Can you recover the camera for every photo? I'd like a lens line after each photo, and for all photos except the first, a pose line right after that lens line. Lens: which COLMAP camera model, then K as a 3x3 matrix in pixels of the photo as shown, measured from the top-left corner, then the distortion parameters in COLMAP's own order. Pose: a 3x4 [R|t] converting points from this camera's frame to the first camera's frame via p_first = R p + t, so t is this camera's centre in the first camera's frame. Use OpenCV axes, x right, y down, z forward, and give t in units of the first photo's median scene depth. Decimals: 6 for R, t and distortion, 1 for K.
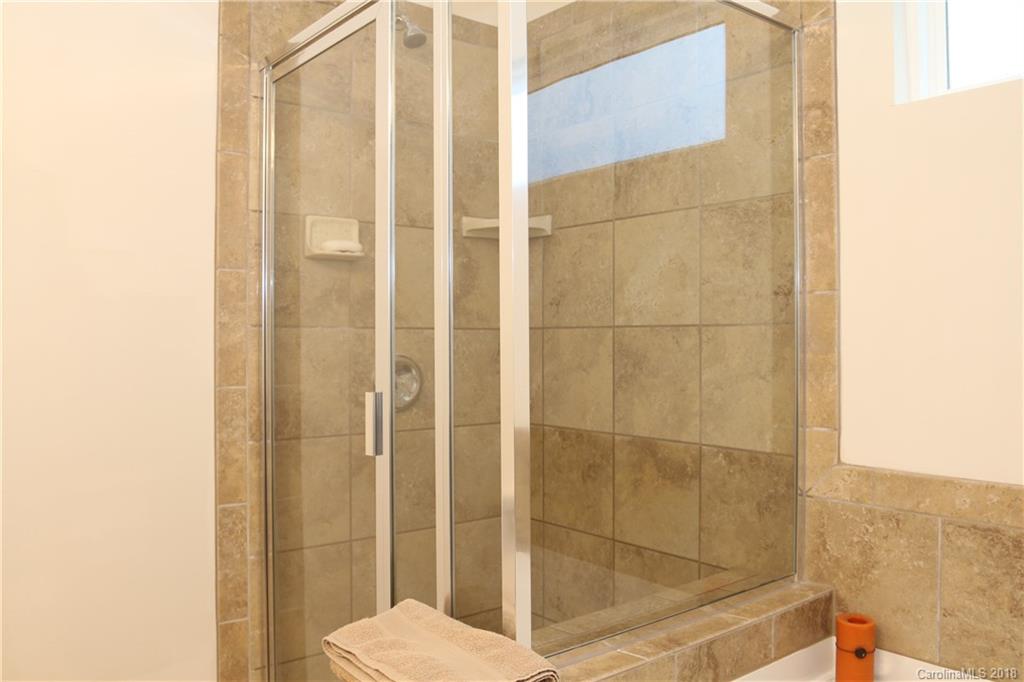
lens RADIAL K [[825.0, 0, 511.9], [0, 825.0, 339.9], [0, 0, 1]] dist [-0.074194, 0.043508]
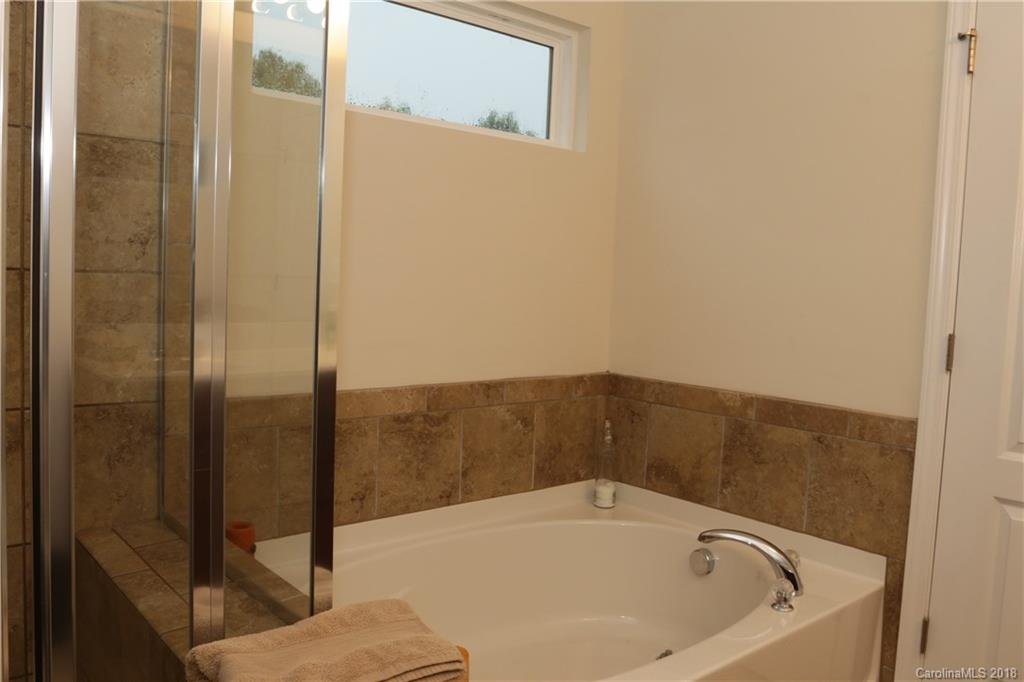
lens RADIAL K [[825.0, 0, 512.0], [0, 825.0, 339.2], [0, 0, 1]] dist [-0.074194, 0.043508]
pose [[-0.035911, -0.076685, 0.996408, -0.668414], [-0.040429, 0.996347, 0.075223, -0.030890], [-0.998537, -0.037583, -0.038880, 0.570545]]
